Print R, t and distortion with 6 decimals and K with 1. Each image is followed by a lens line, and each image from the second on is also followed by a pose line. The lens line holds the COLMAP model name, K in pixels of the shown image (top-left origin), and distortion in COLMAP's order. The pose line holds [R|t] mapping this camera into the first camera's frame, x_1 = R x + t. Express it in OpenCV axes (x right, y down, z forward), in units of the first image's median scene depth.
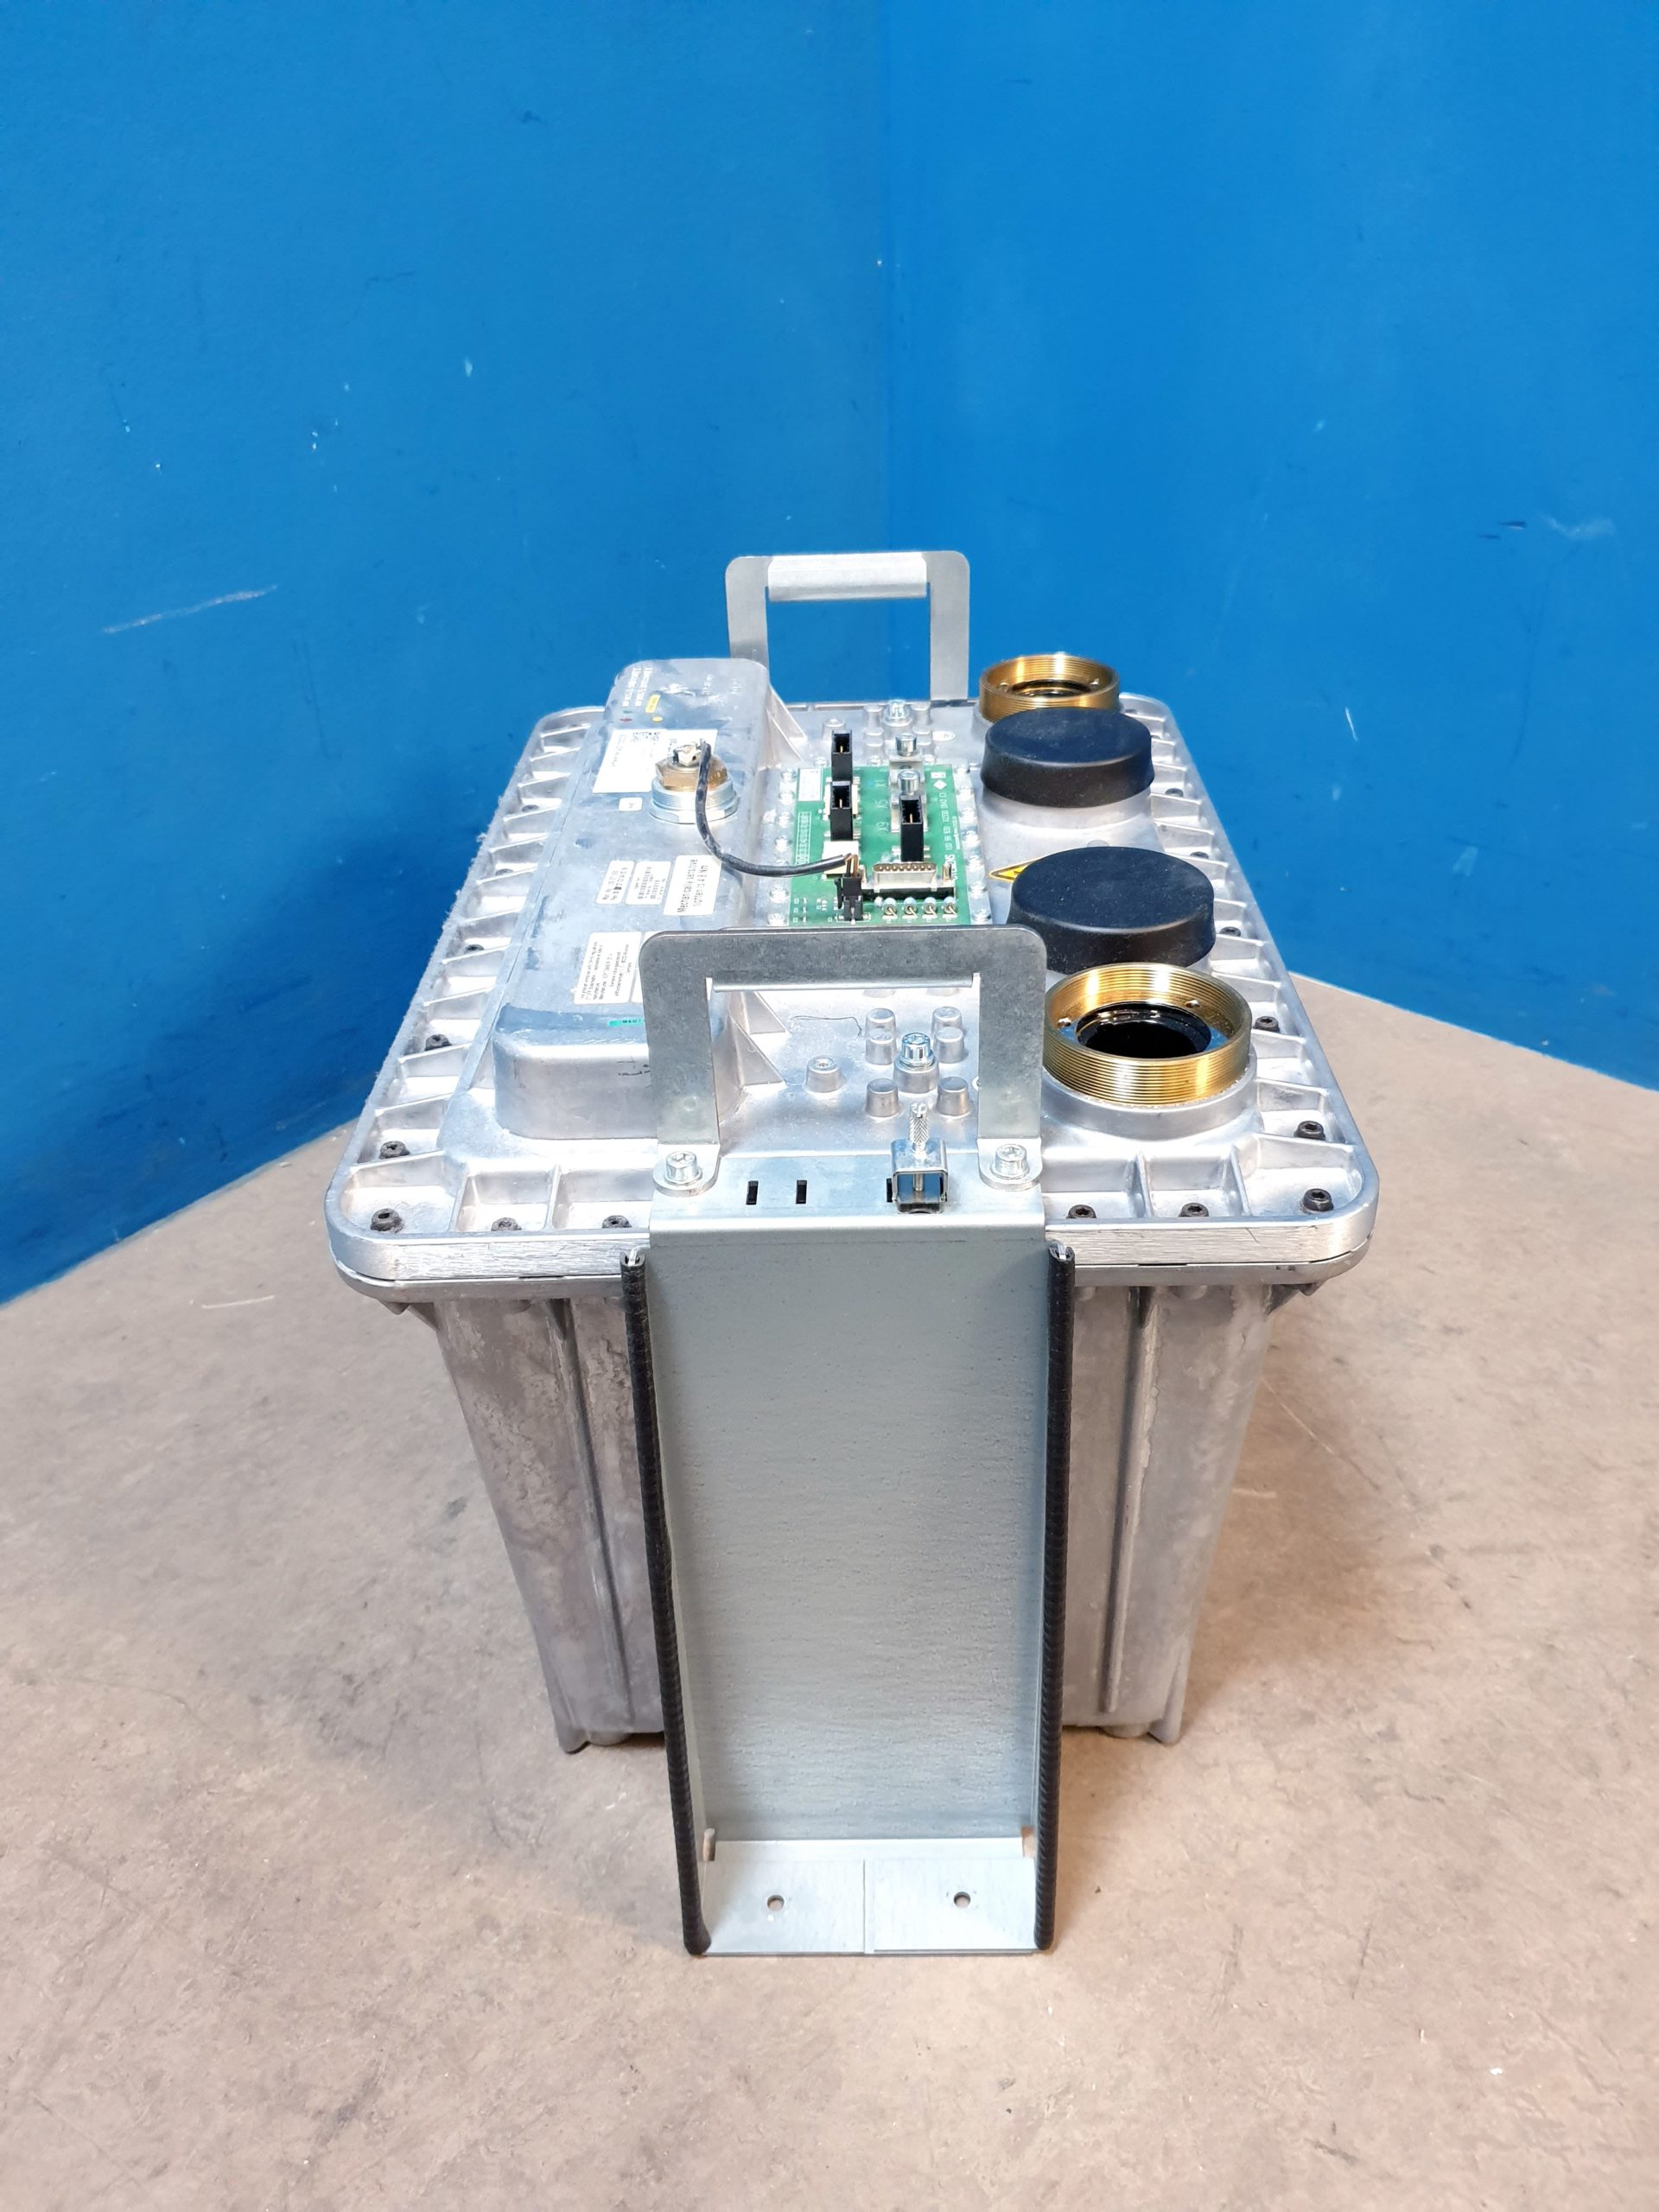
lens RADIAL K [[1738.6, 0, 825.6], [0, 1738.6, 1096.3], [0, 0, 1]] dist [-0.035013, 0.068702]
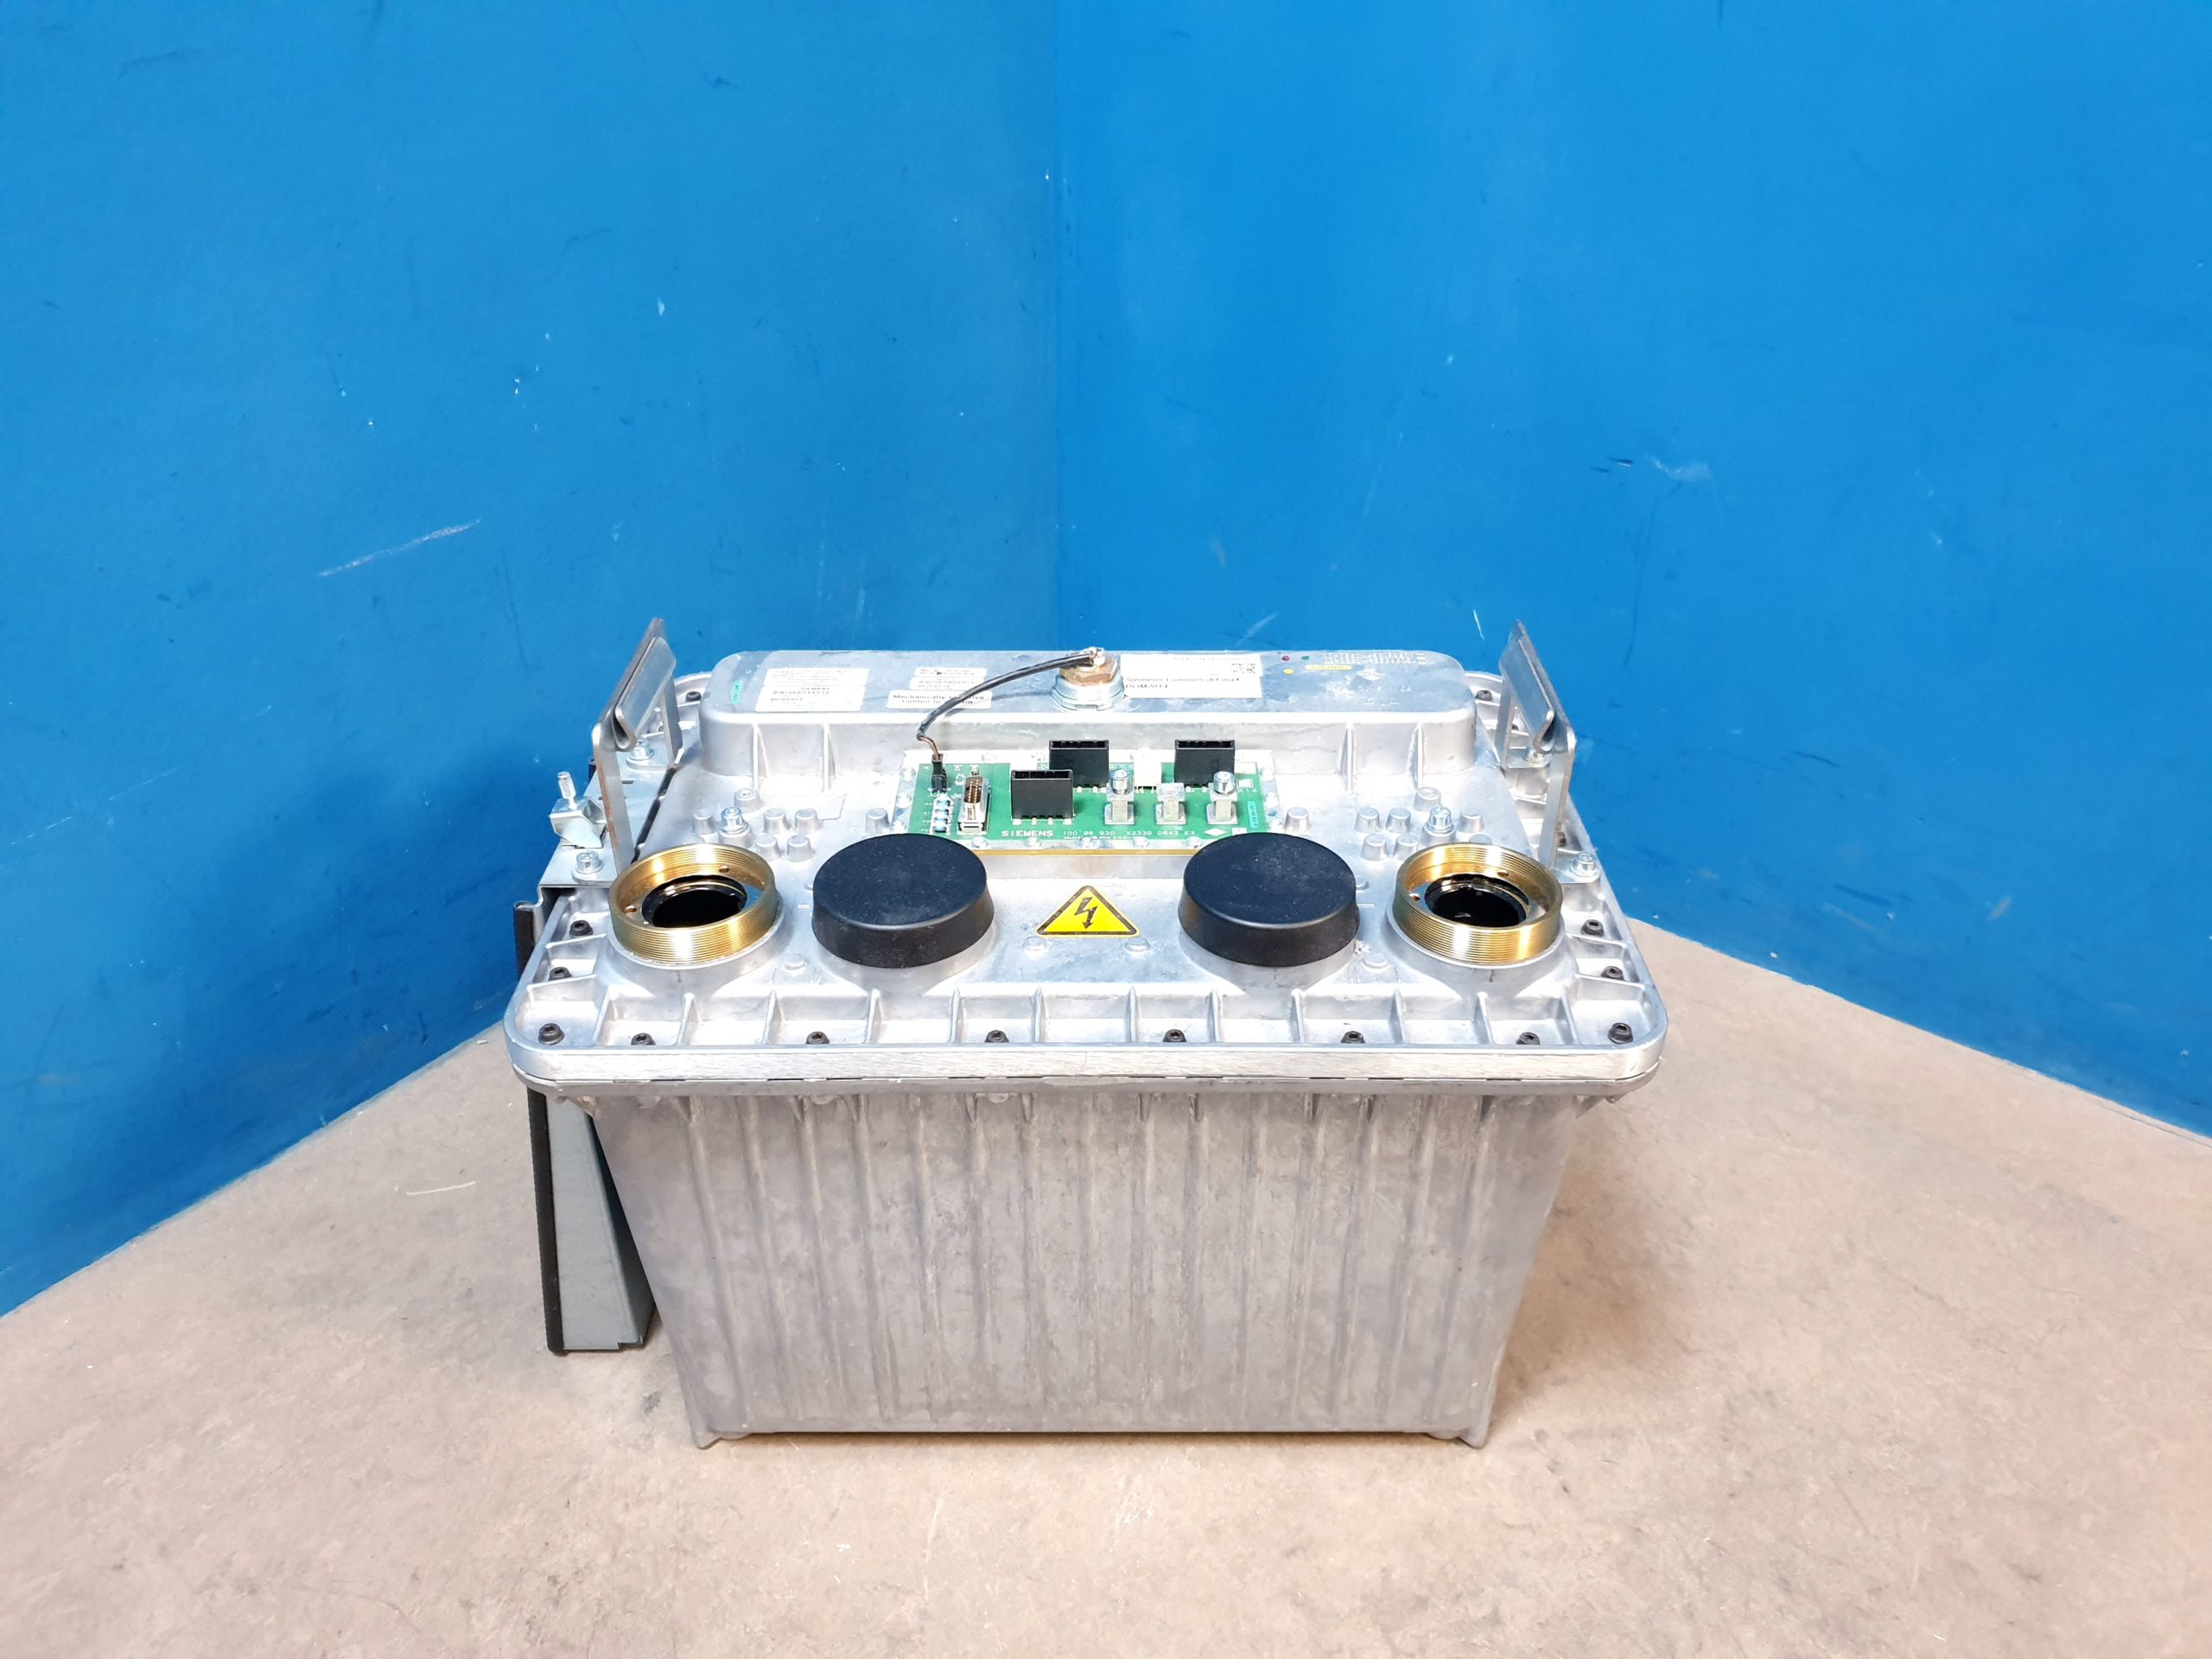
lens RADIAL K [[1738.6, 0, 1086.6], [0, 1738.6, 795.1], [0, 0, 1]] dist [-0.035013, 0.068702]
pose [[0.998787, 0.000817, 0.049224, 0.005183], [-0.000271, 0.999938, -0.011104, -0.135788], [-0.049230, 0.011077, 0.998726, -0.102841]]
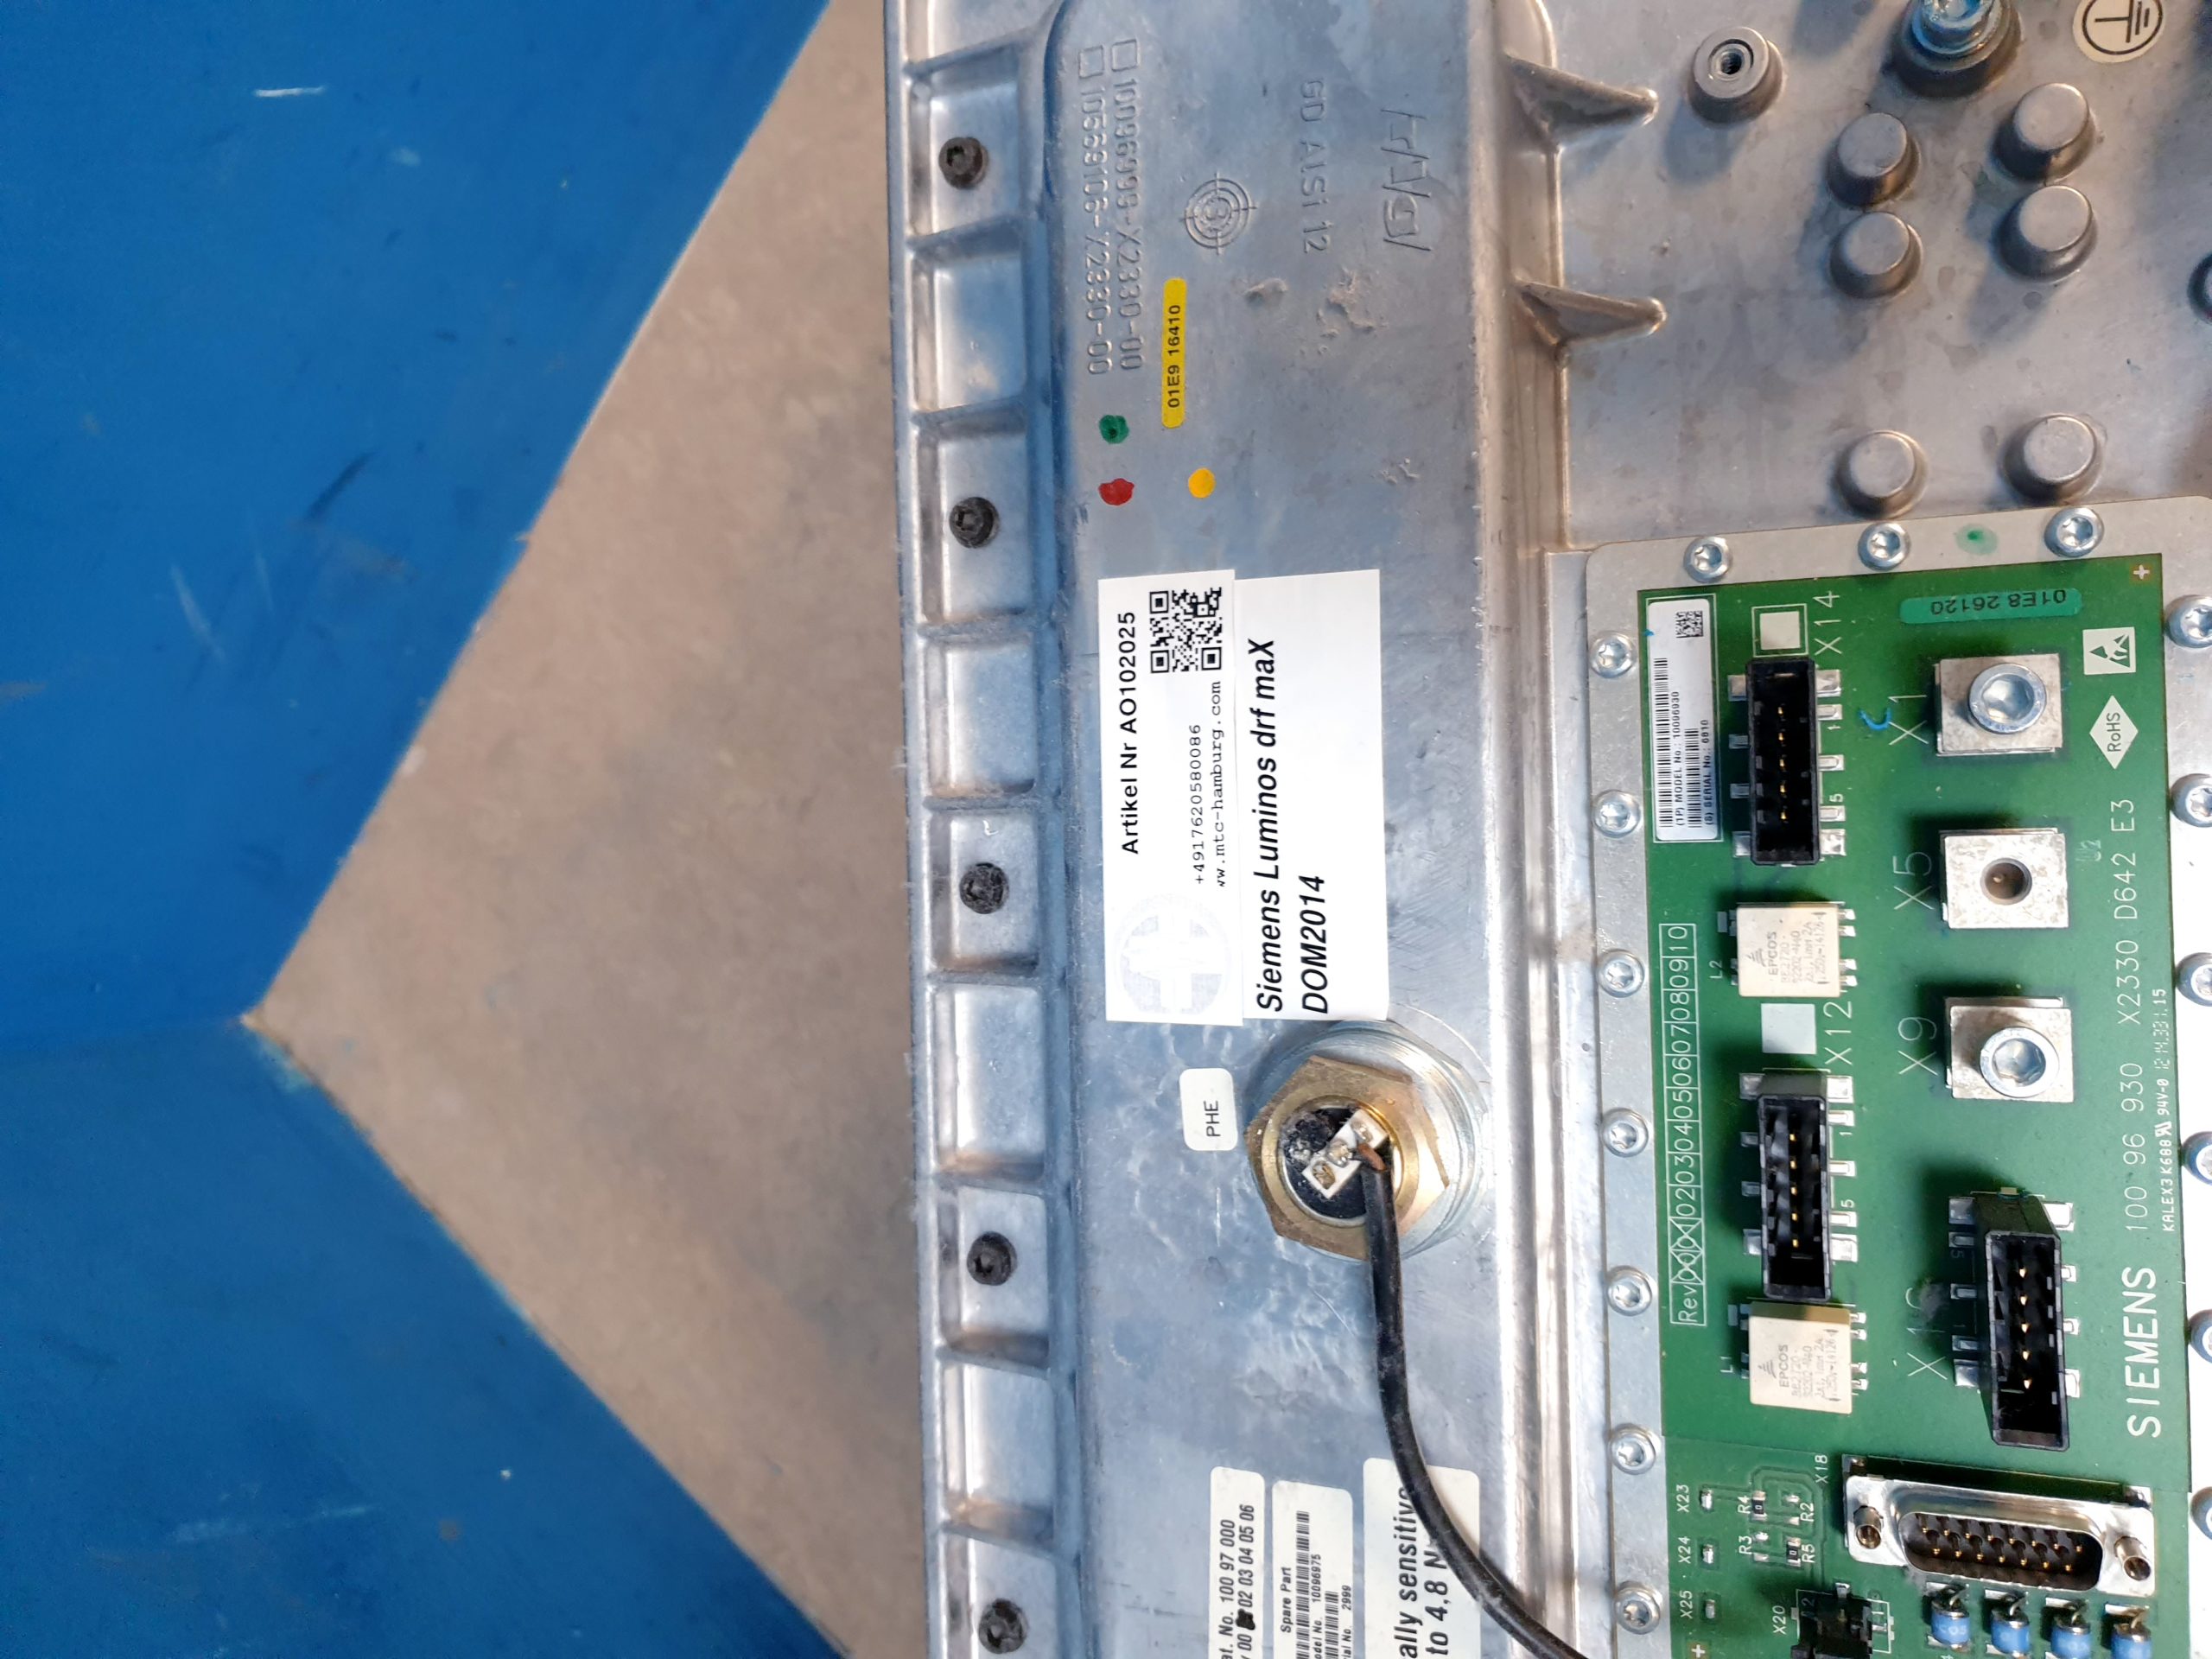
lens RADIAL K [[1738.6, 0, 1089.4], [0, 1738.6, 809.4], [0, 0, 1]] dist [-0.035013, 0.068702]
pose [[-0.057046, -0.997090, 0.050574, 0.107540], [0.822570, -0.018233, 0.568372, -0.438775], [-0.565796, 0.074024, 0.821216, 0.728283]]
